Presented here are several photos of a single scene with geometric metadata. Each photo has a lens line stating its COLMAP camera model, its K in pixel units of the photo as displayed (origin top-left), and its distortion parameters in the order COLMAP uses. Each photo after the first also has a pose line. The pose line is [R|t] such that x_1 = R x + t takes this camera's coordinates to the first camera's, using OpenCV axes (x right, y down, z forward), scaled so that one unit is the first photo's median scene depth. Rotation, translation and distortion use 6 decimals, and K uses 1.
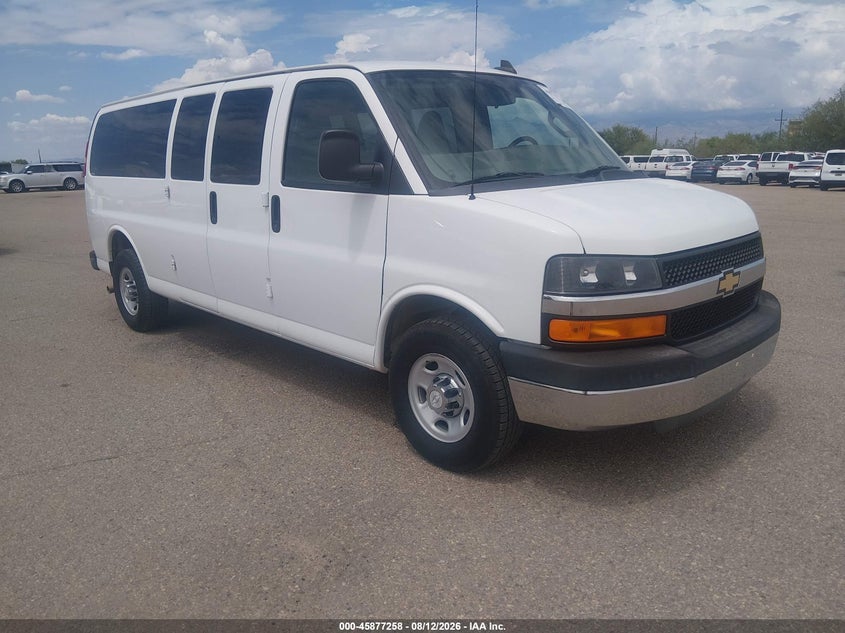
lens RADIAL K [[681.3, 0, 412.8], [0, 681.3, 321.6], [0, 0, 1]] dist [0.042517, -0.010429]
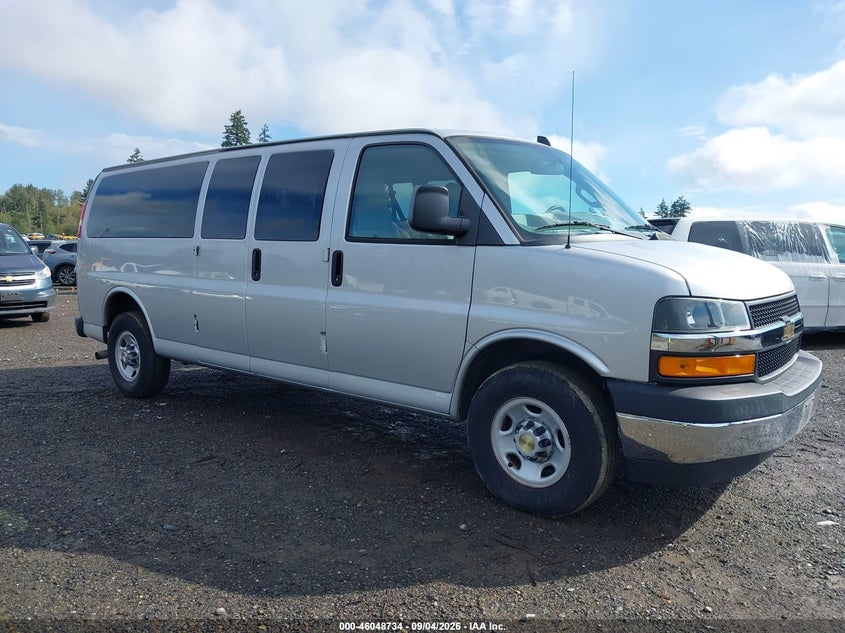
lens RADIAL K [[681.3, 0, 417.3], [0, 681.3, 309.5], [0, 0, 1]] dist [0.042517, -0.010429]
pose [[0.991008, 0.014063, 0.133063, -0.223646], [0.005791, 0.989021, -0.147662, 0.056326], [-0.133679, 0.147105, 0.980046, -0.004624]]
